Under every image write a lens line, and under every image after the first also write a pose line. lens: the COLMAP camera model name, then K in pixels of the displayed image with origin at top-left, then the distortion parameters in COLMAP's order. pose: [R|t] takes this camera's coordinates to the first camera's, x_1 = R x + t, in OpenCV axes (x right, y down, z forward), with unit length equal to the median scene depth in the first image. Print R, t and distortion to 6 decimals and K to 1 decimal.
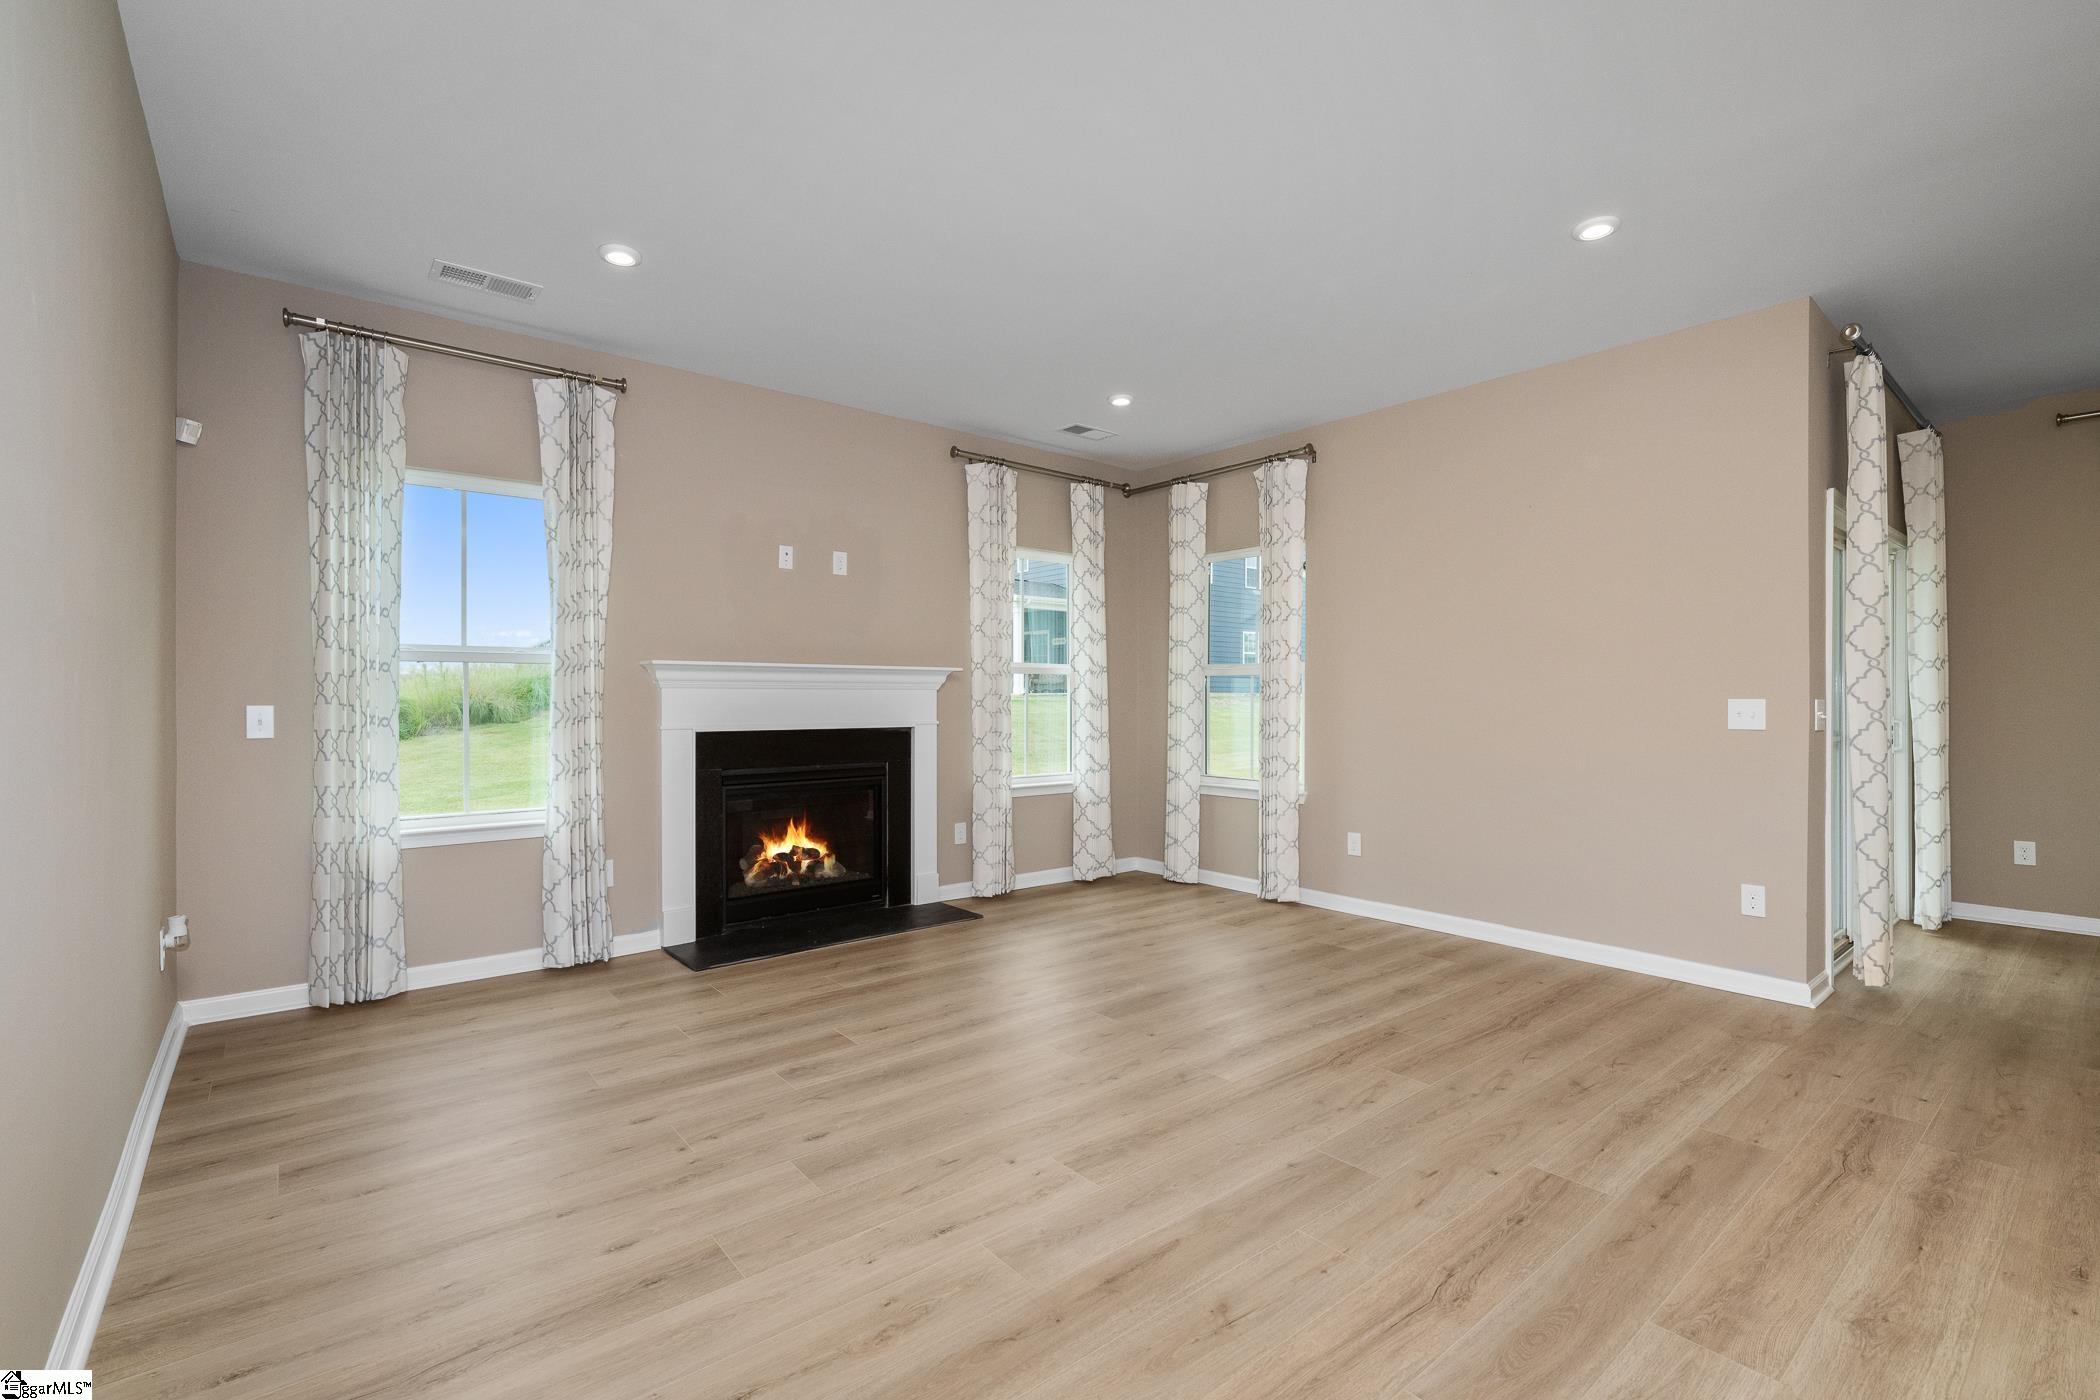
lens RADIAL K [[909.0, 0, 1040.3], [0, 909.0, 702.6], [0, 0, 1]] dist [-0.003041, 0.000299]
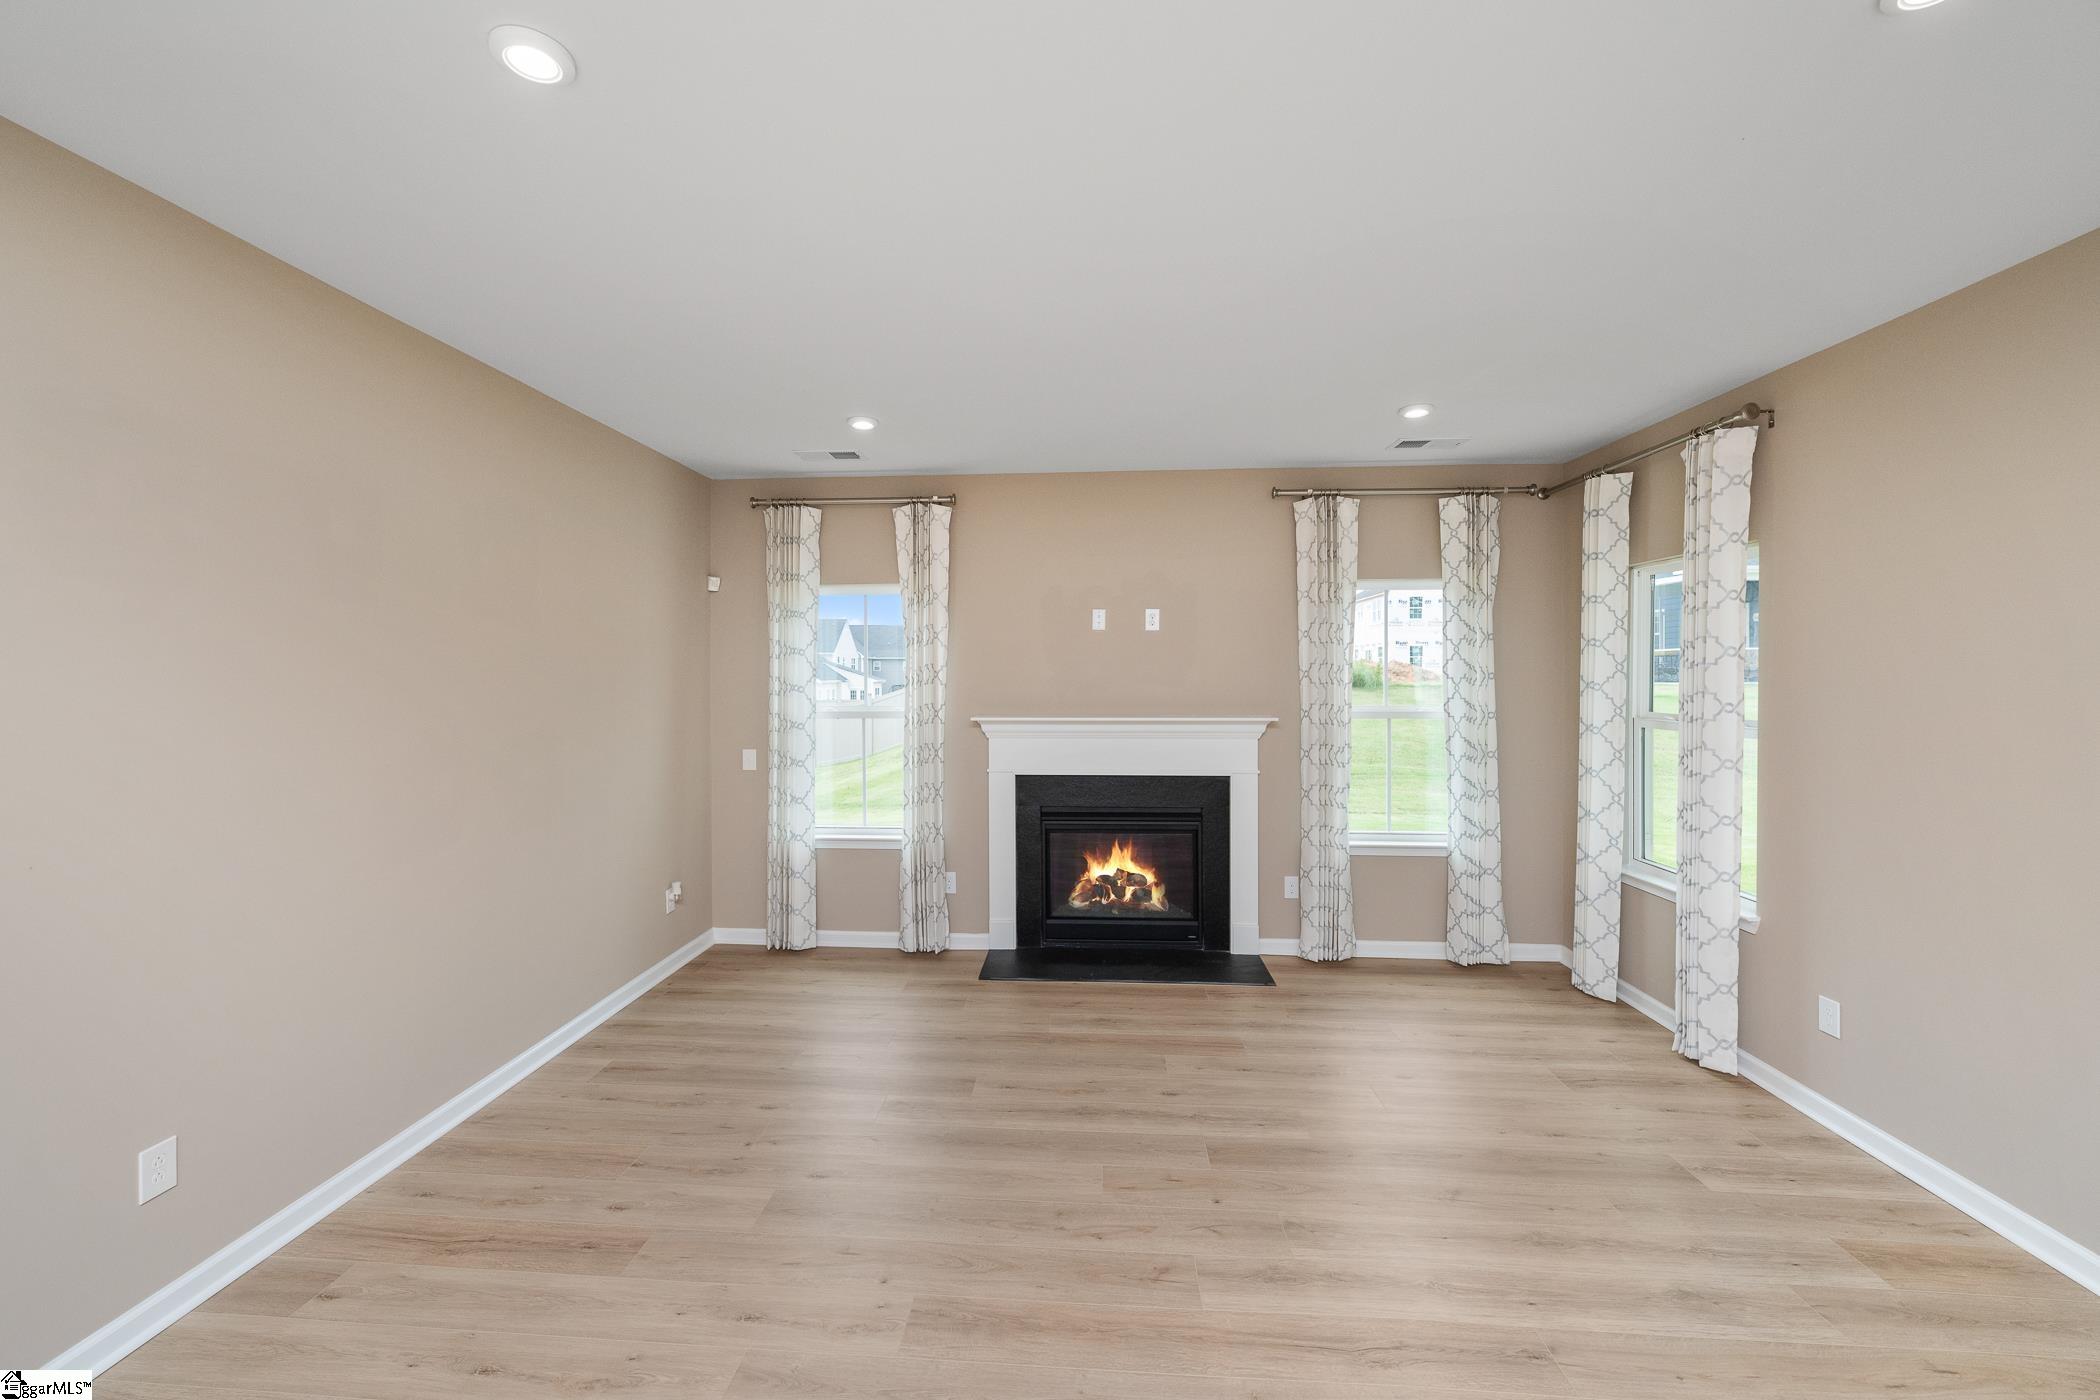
lens RADIAL K [[823.8, 0, 1042.8], [0, 823.8, 684.8], [0, 0, 1]] dist [-0.002108, -0.000140]
pose [[0.732204, 0.007333, -0.681046, 0.325288], [-0.000903, 0.999952, 0.009795, -0.081611], [0.681085, -0.006557, 0.732175, 0.194916]]
